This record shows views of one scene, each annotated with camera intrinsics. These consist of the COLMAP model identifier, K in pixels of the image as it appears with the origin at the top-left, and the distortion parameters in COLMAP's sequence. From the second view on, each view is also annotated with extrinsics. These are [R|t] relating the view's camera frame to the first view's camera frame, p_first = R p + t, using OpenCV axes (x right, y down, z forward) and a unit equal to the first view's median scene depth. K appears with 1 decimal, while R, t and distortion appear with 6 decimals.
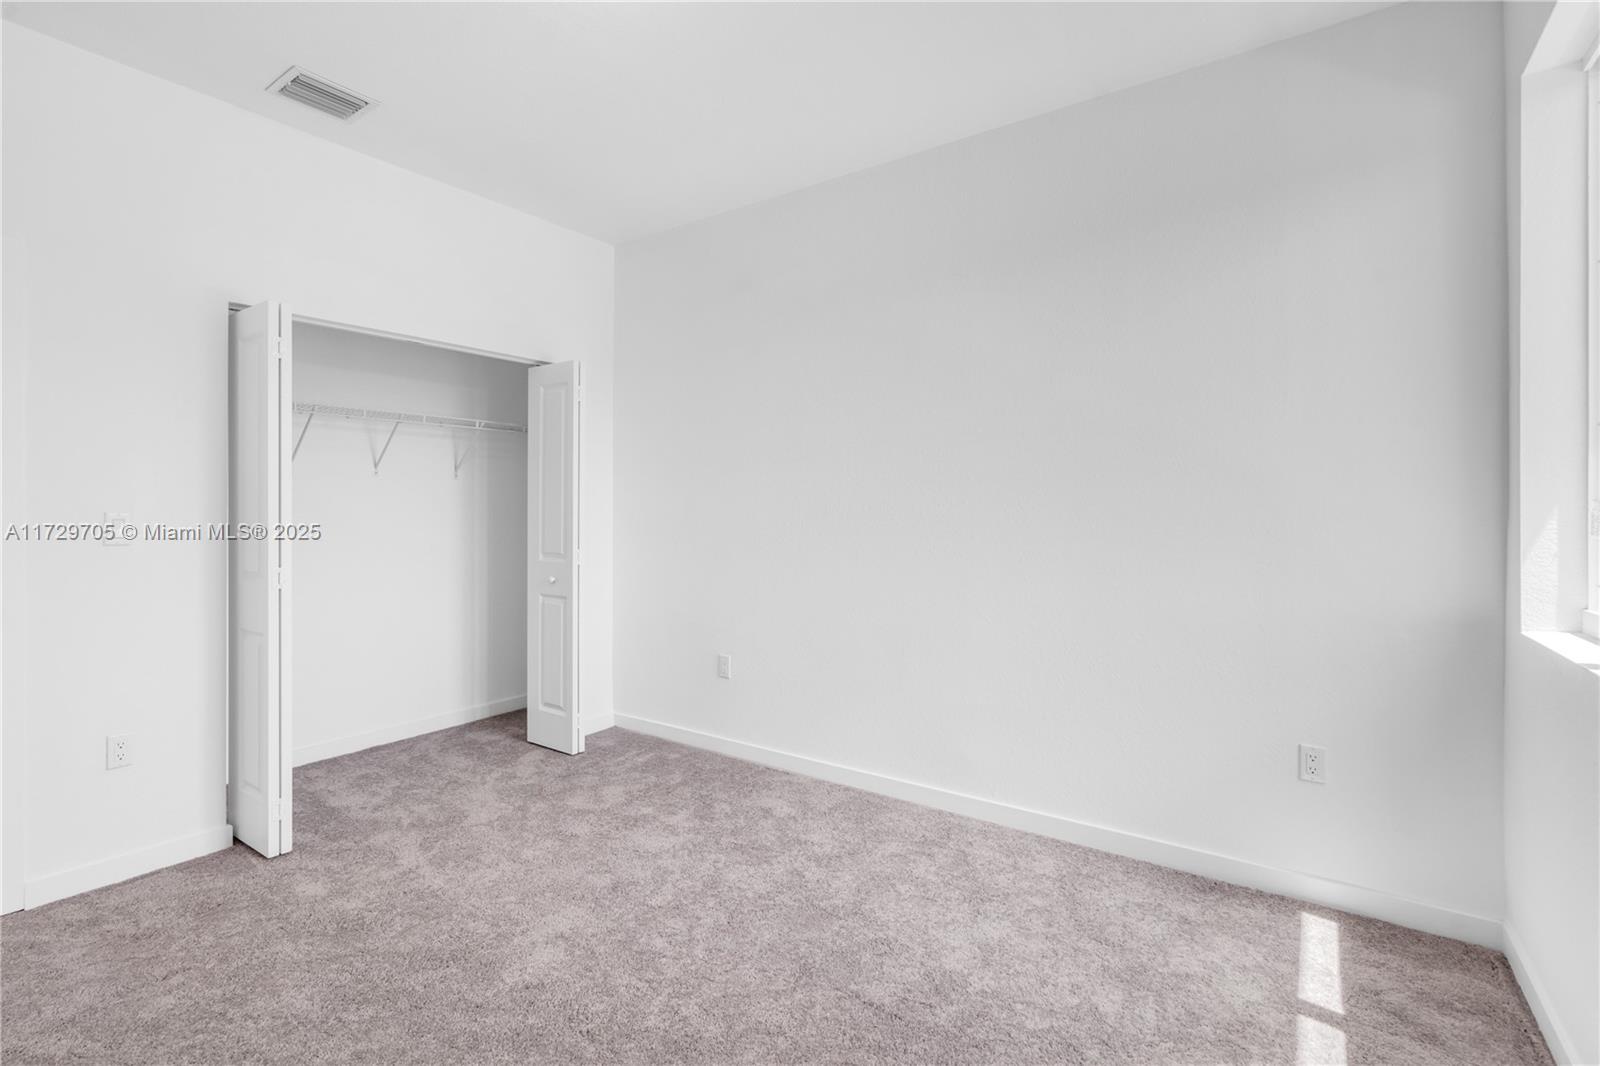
lens RADIAL K [[743.7, 0, 803.8], [0, 743.7, 523.3], [0, 0, 1]] dist [-0.000226, 0.000214]
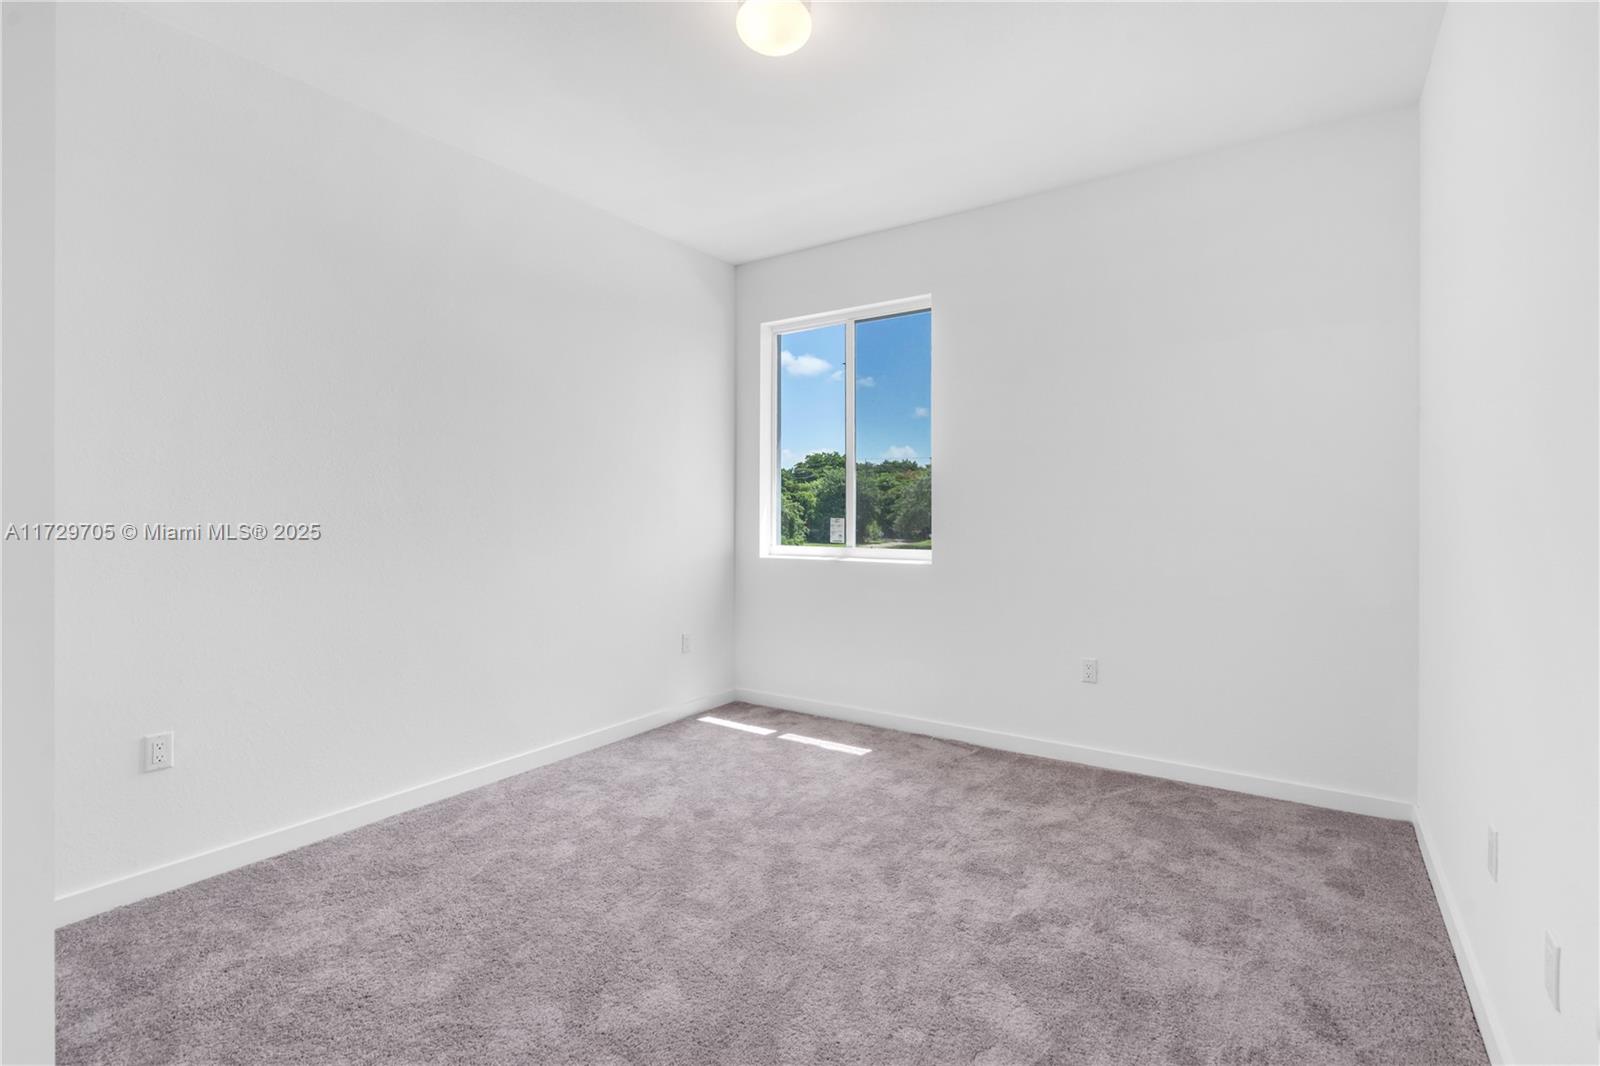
lens RADIAL K [[743.7, 0, 803.8], [0, 743.7, 523.3], [0, 0, 1]] dist [-0.000226, 0.000214]
pose [[-0.017030, -0.022532, 0.999601, -1.188853], [0.011388, 0.999677, 0.022728, -0.012232], [-0.999790, 0.011771, -0.016768, 0.751516]]
